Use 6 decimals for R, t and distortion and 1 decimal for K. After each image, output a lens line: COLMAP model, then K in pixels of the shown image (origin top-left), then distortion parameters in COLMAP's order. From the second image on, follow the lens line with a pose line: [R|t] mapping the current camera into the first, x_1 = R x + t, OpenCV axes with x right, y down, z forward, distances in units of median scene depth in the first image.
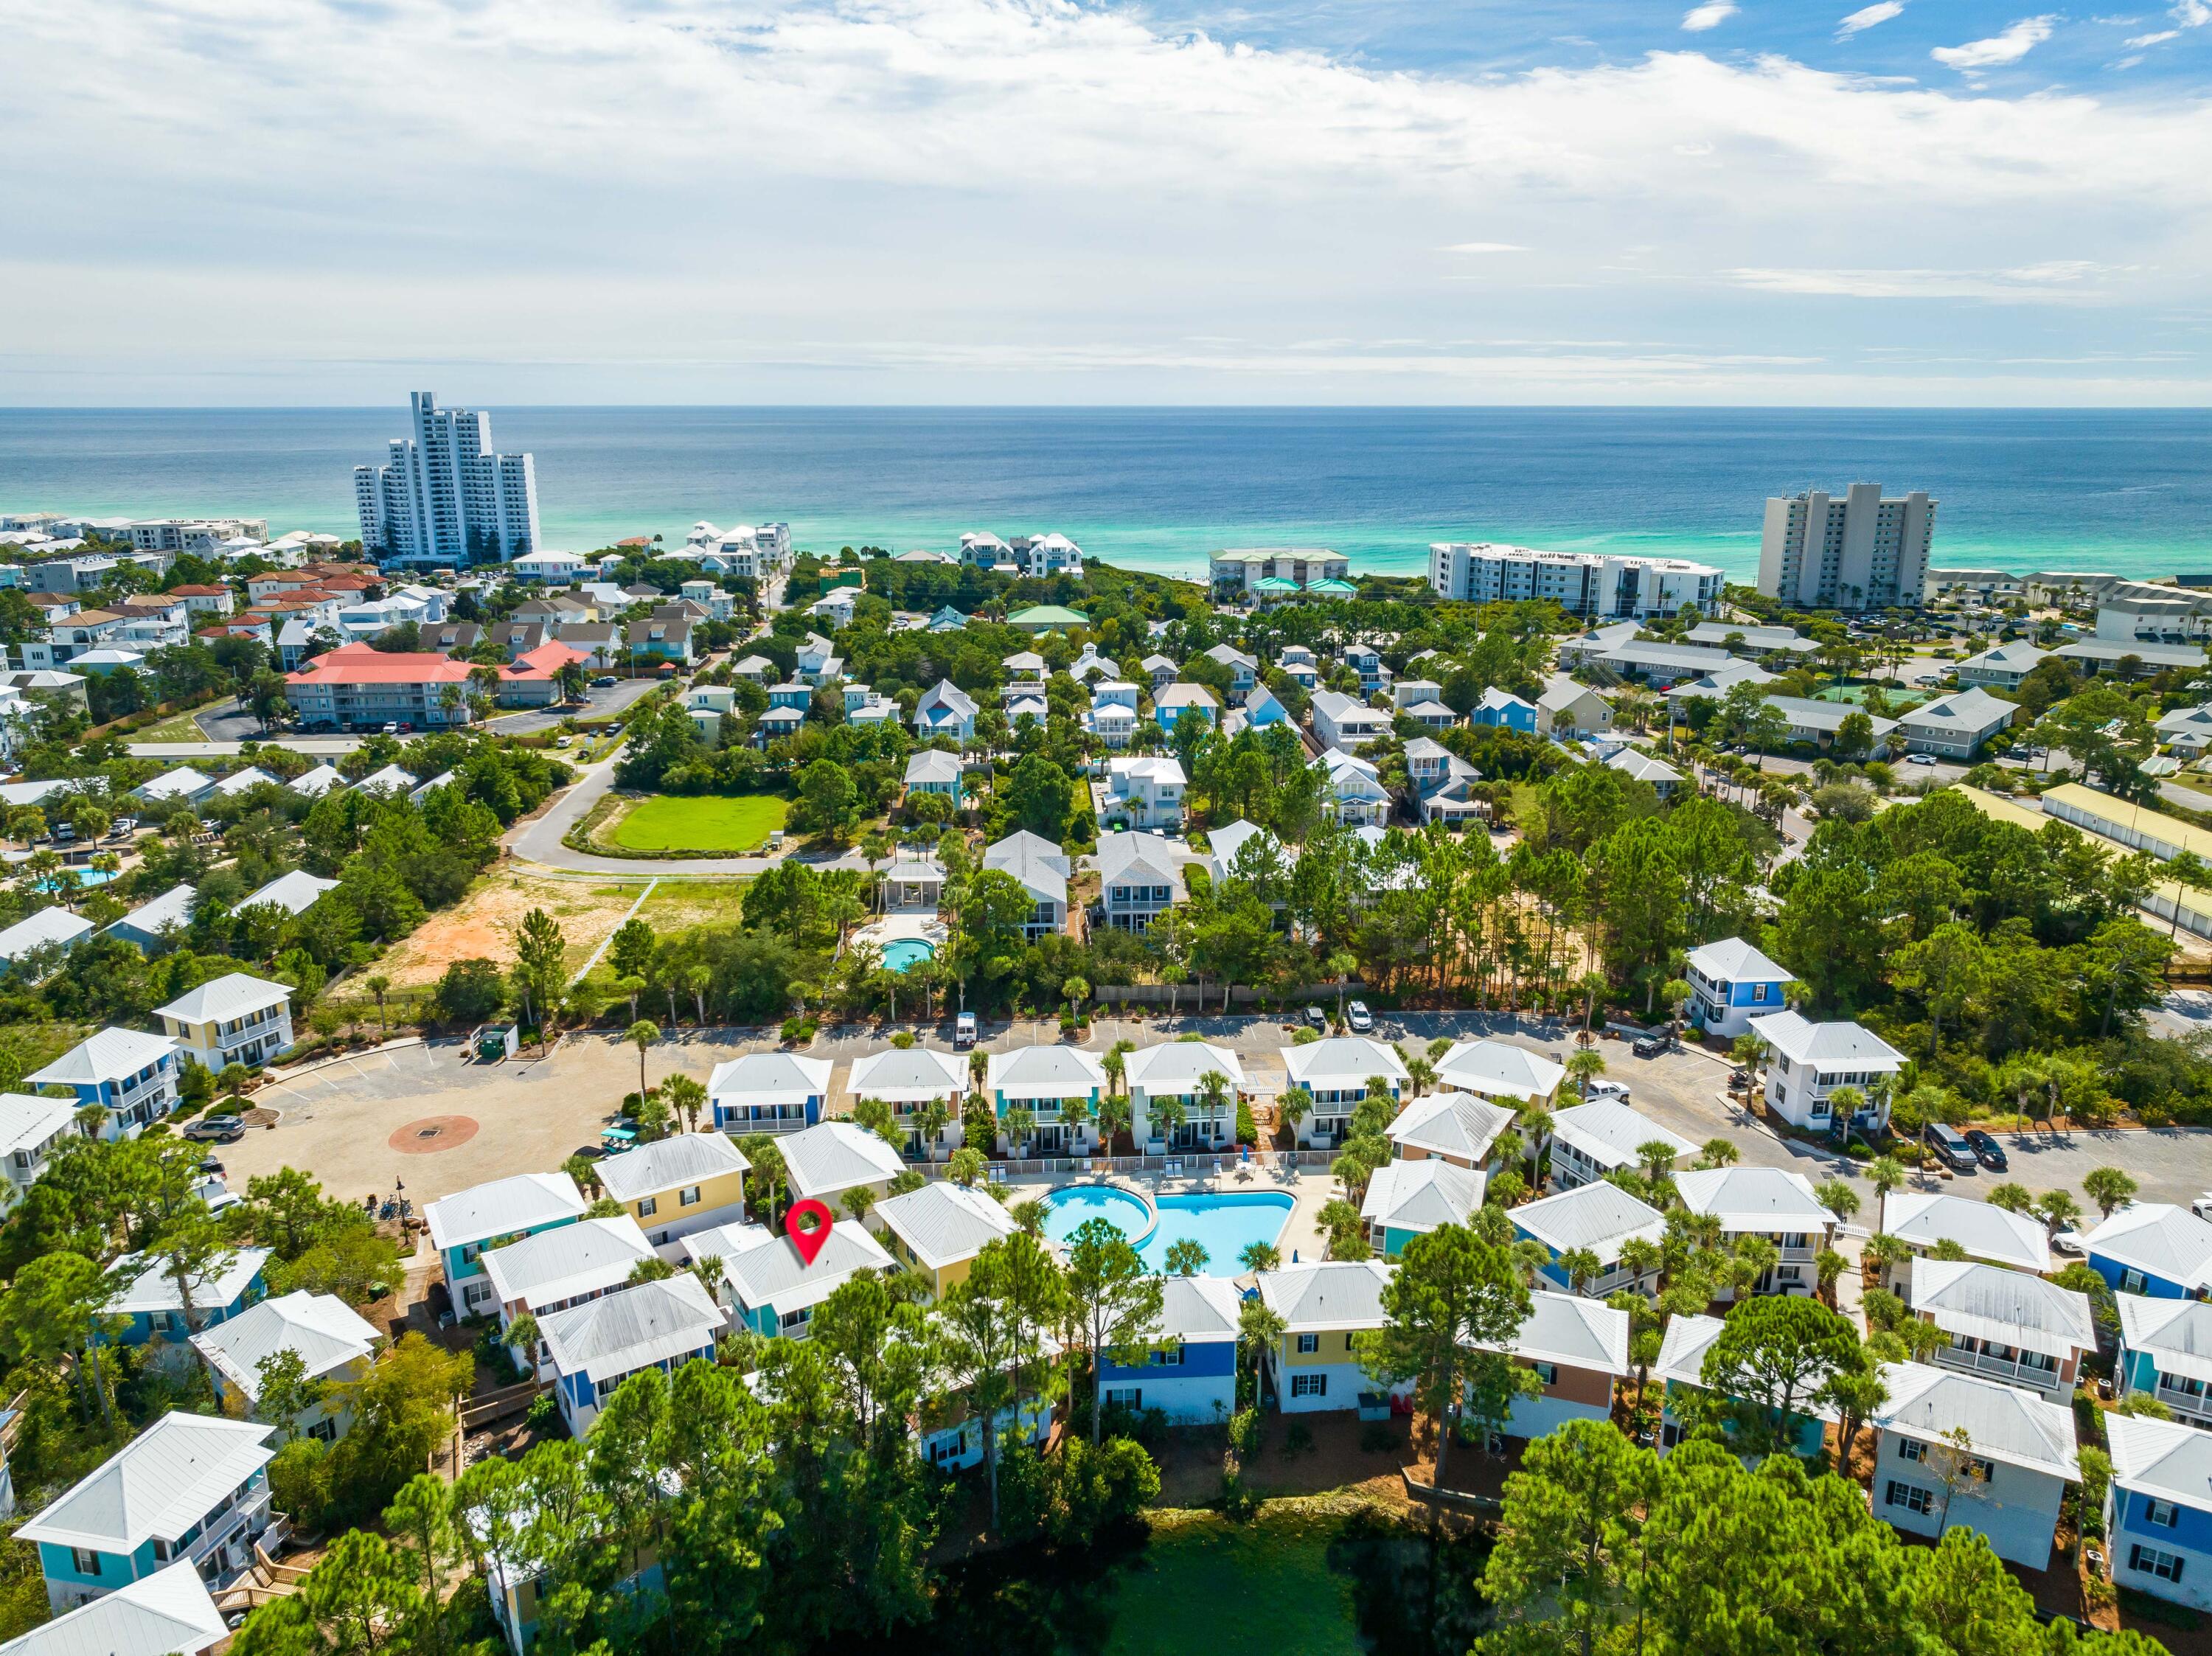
lens RADIAL K [[1542.9, 0, 1106.0], [0, 1542.9, 828.0], [0, 0, 1]] dist [-0.005391, 0.004972]
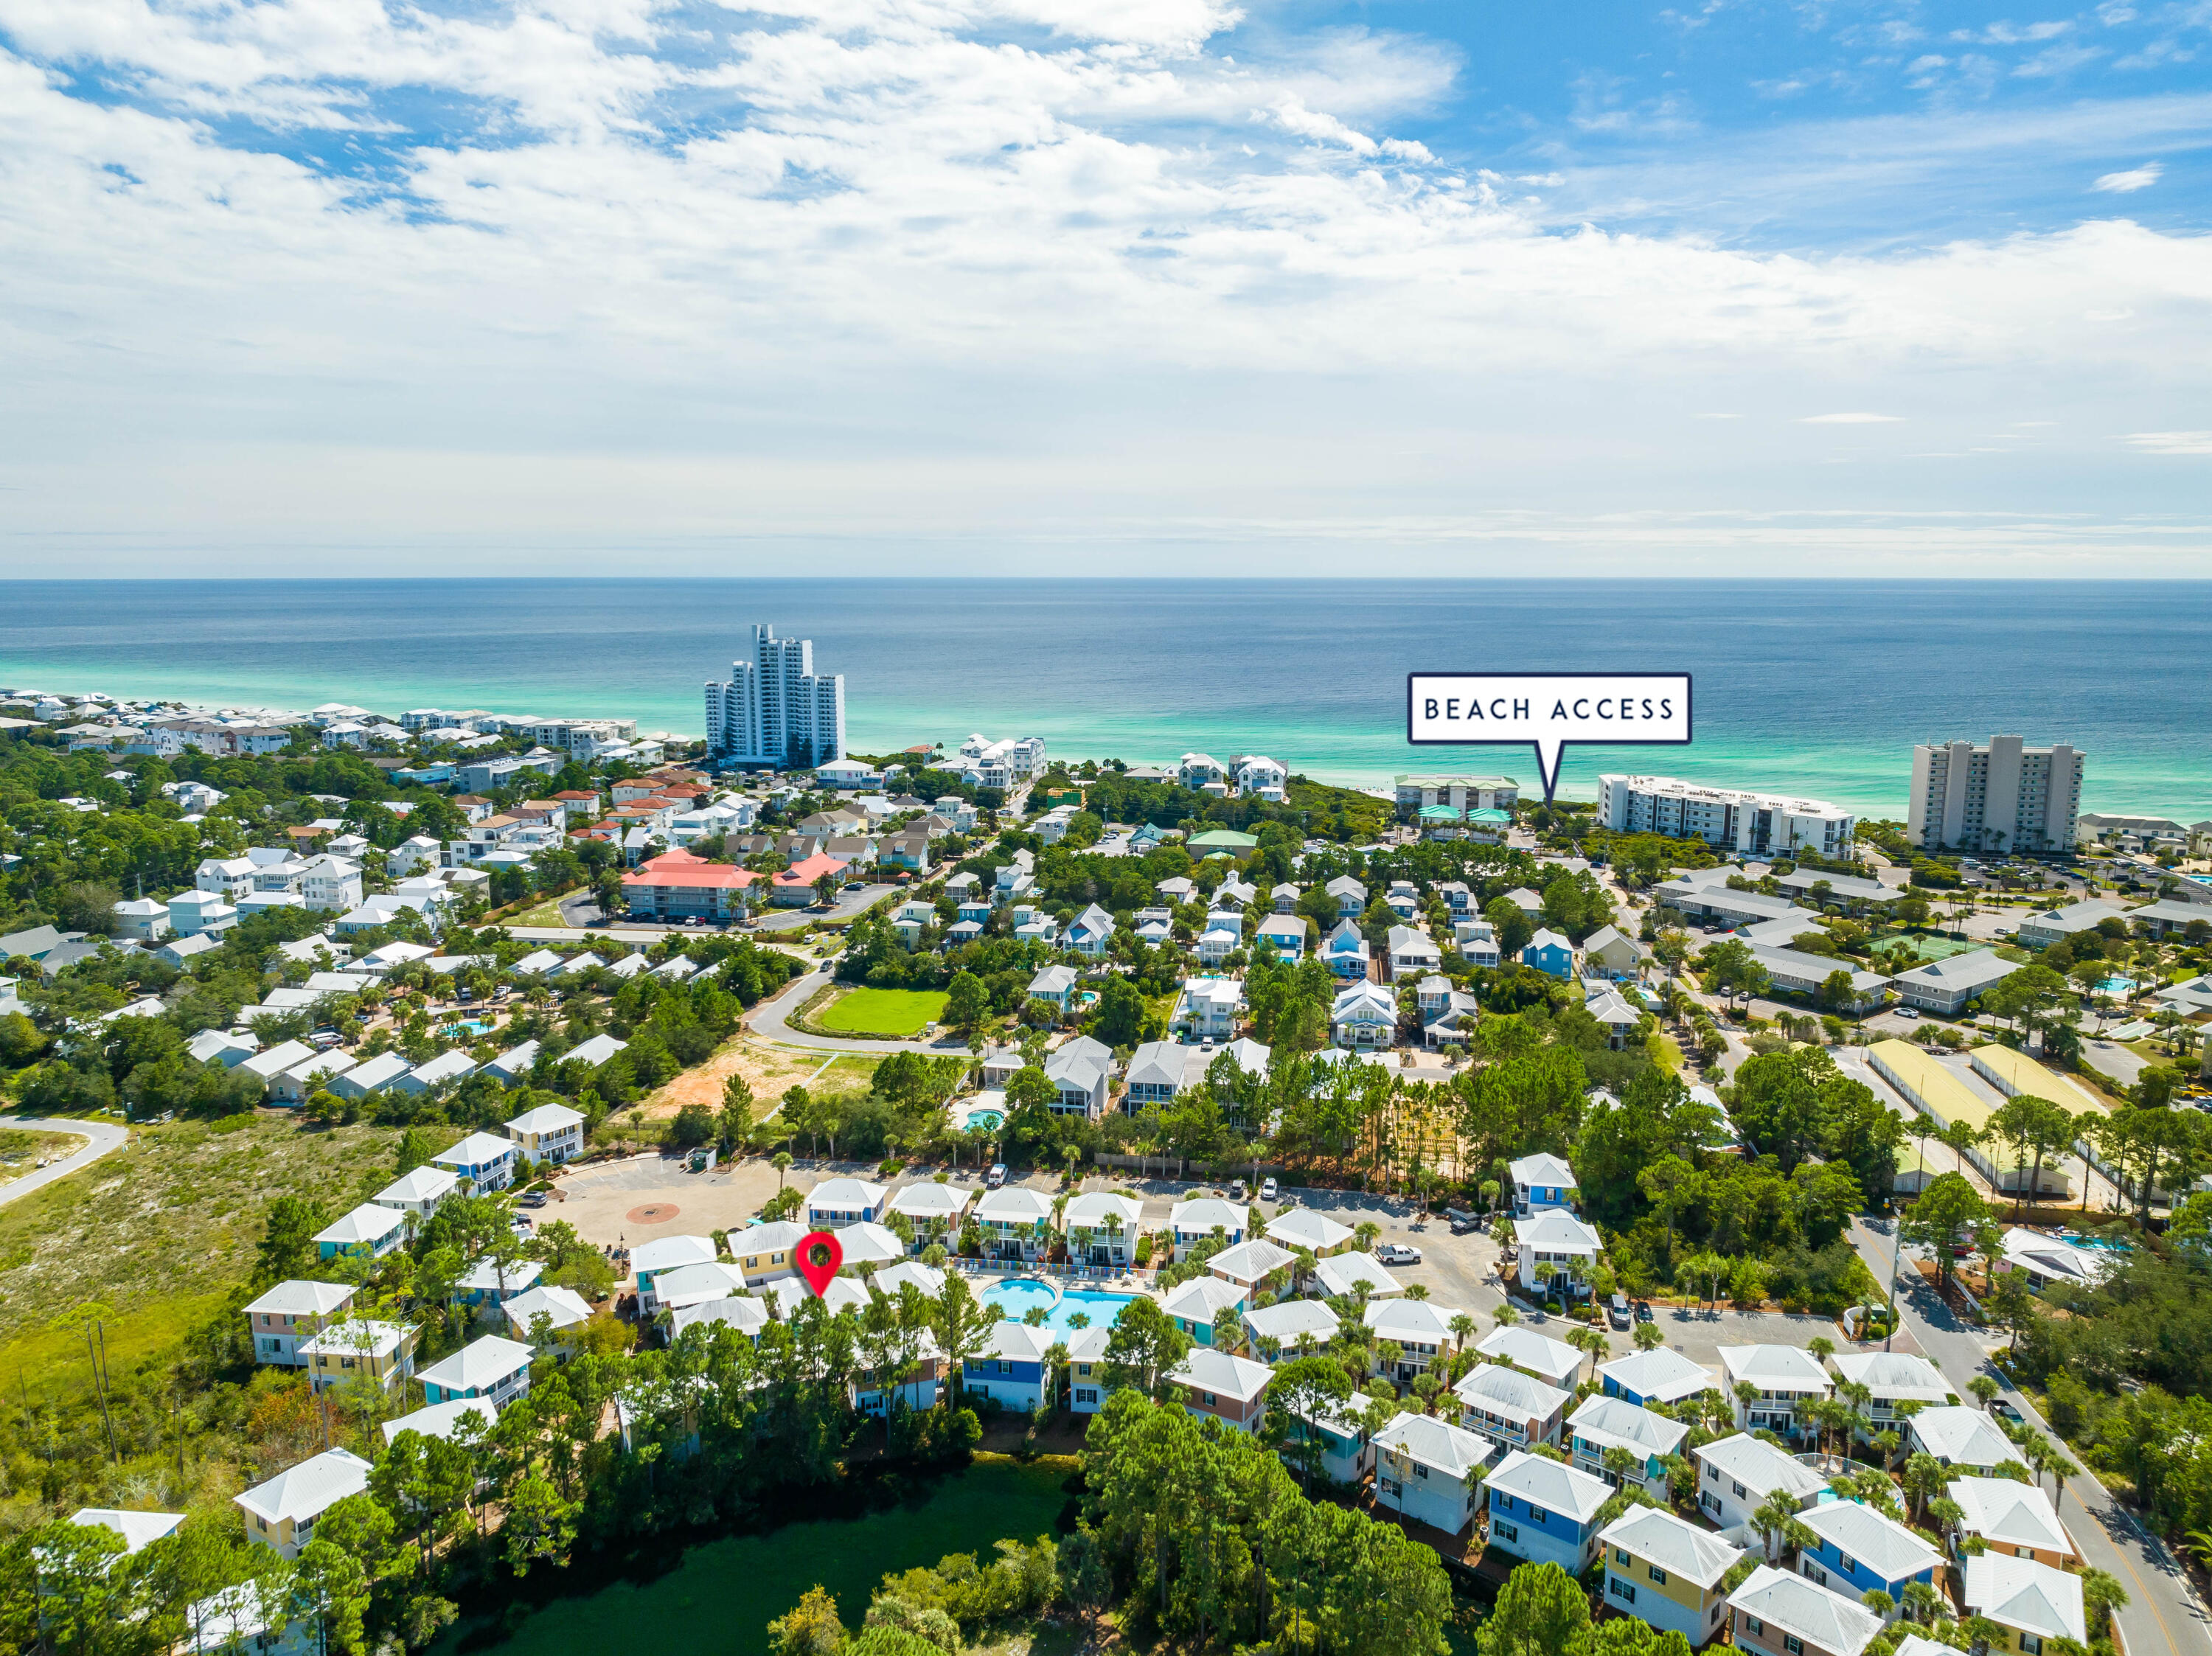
lens RADIAL K [[1541.1, 0, 1106.0], [0, 1541.1, 828.0], [0, 0, 1]] dist [0.042818, -0.134207]
pose [[0.978258, 0.033950, -0.204596, 0.249861], [-0.055117, 0.993593, -0.098665, -0.049946], [0.199936, 0.107797, 0.973861, -0.379754]]
